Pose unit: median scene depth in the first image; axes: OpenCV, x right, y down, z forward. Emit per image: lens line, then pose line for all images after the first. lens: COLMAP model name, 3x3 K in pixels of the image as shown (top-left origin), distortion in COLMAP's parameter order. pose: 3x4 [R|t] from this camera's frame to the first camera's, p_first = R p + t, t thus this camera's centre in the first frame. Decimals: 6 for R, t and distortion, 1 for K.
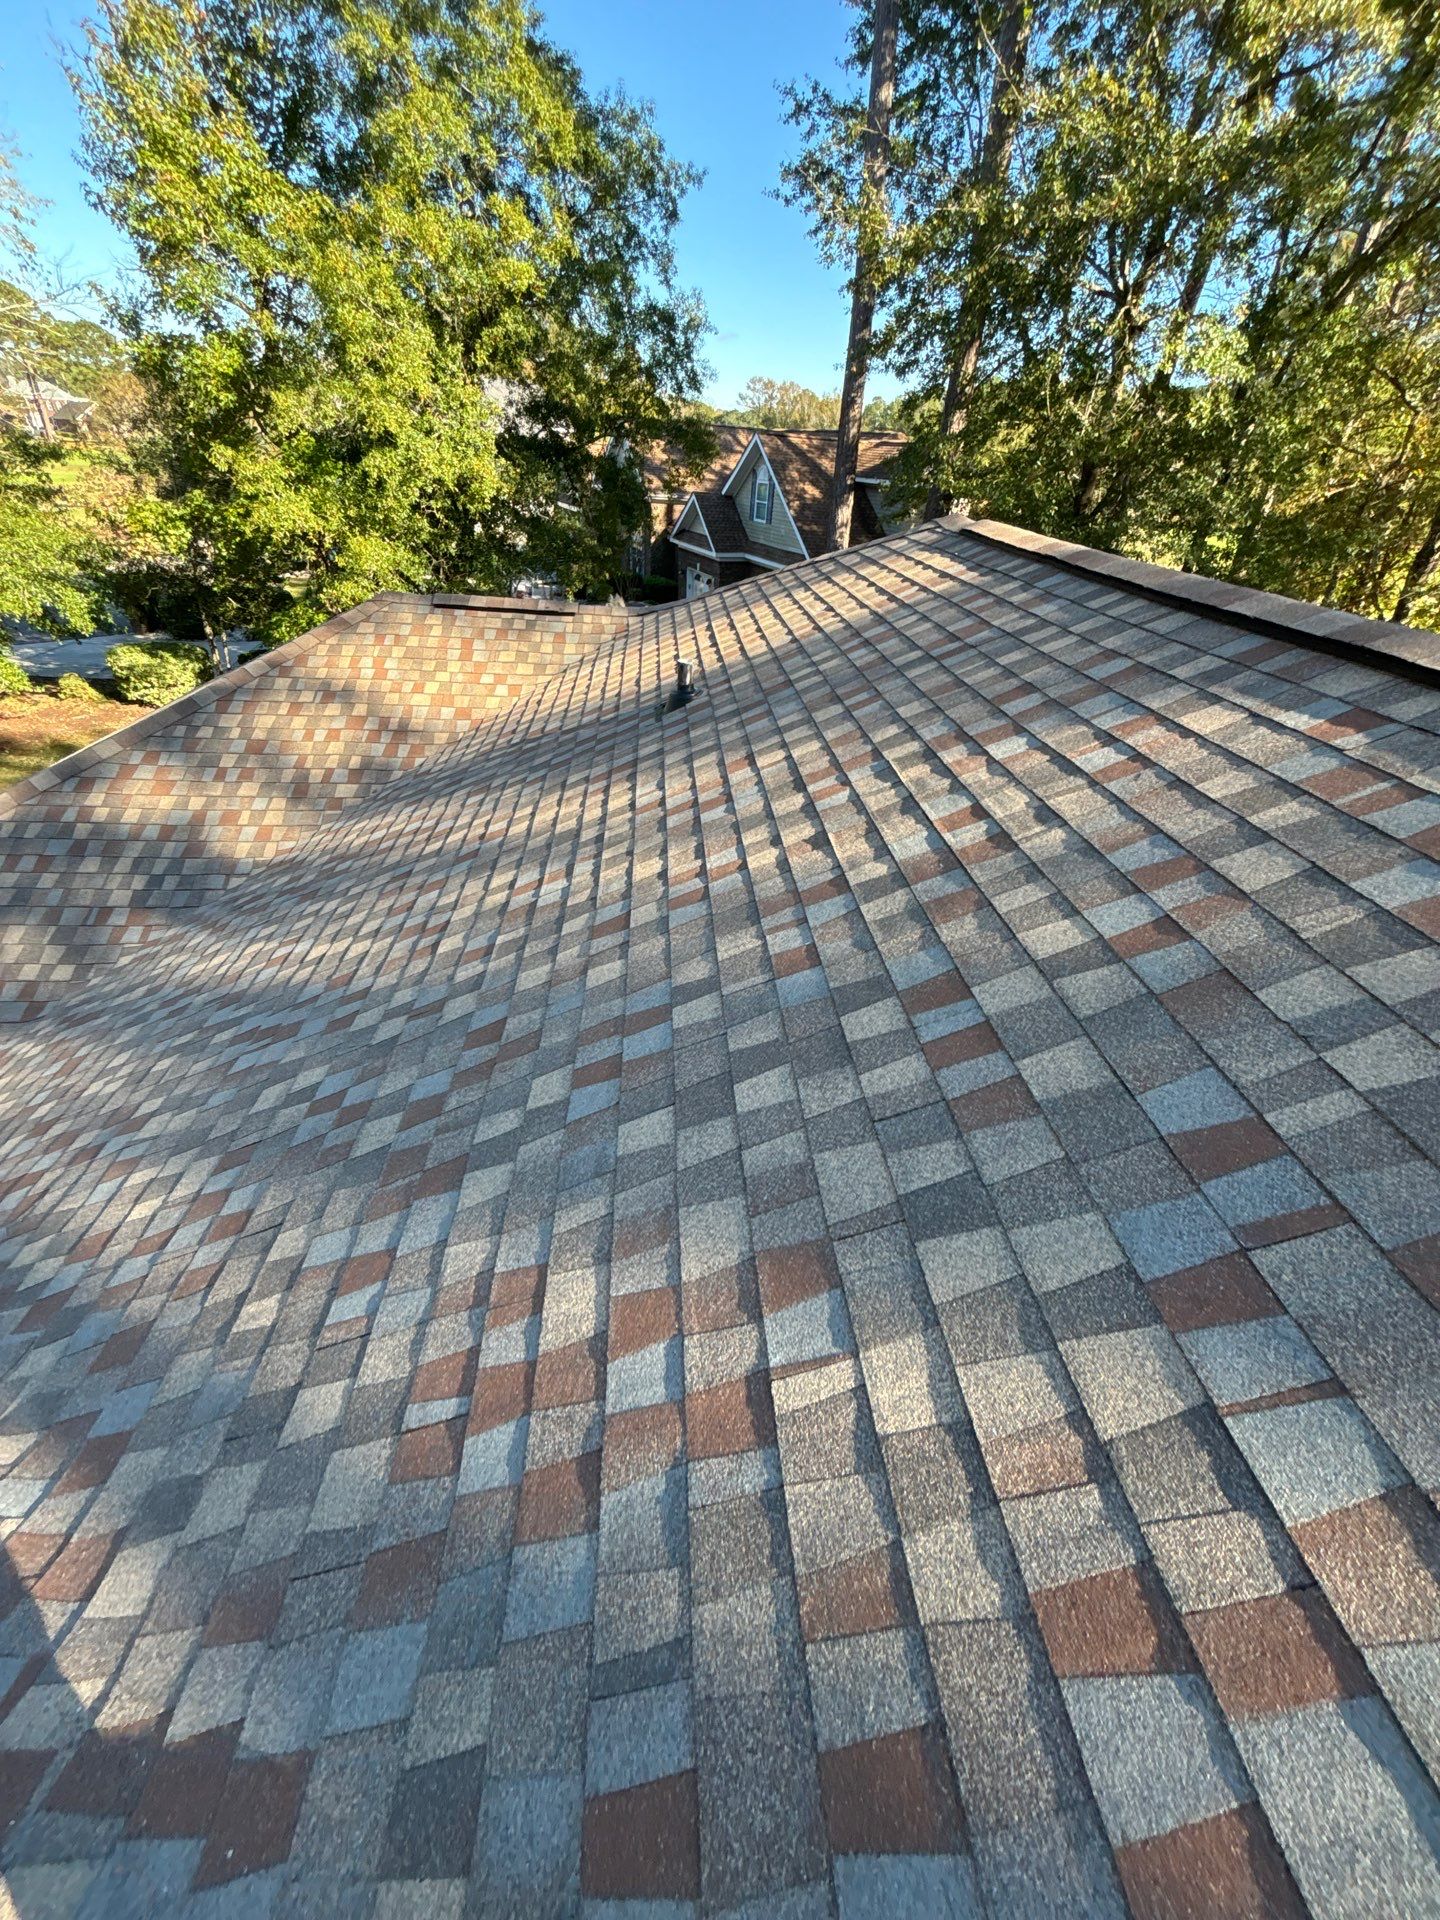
lens RADIAL K [[773.2, 0, 724.4], [0, 773.2, 955.5], [0, 0, 1]] dist [0.000495, 0.000279]
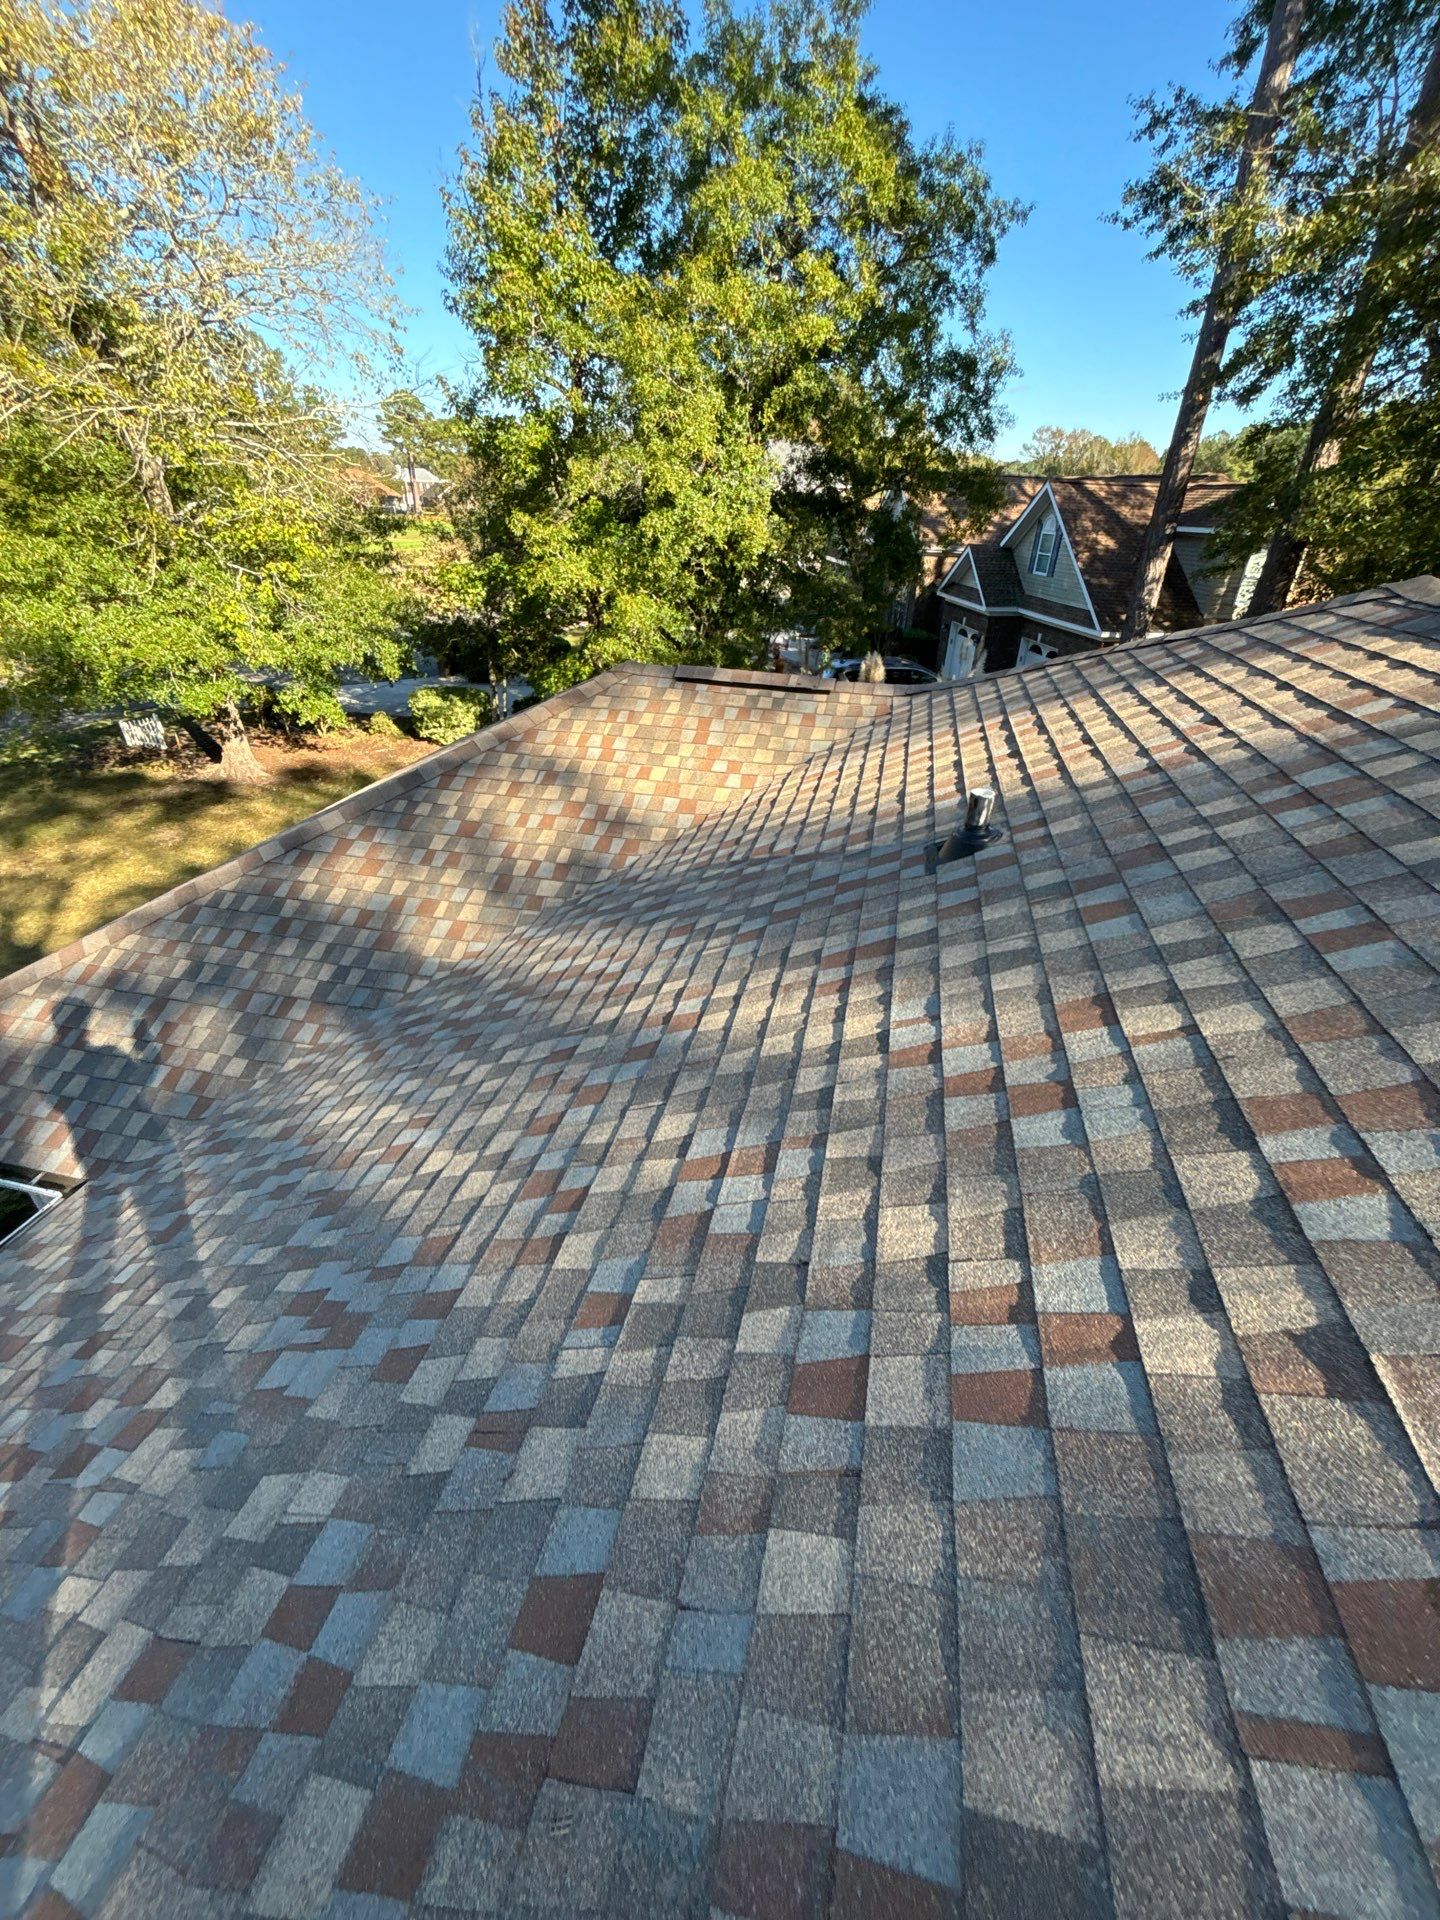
lens RADIAL K [[773.2, 0, 724.0], [0, 773.2, 956.2], [0, 0, 1]] dist [0.000495, 0.000279]
pose [[0.955416, 0.121936, -0.268910, -0.022793], [-0.135654, 0.990208, -0.032961, -0.061696], [0.262258, 0.067970, 0.962601, 0.096364]]
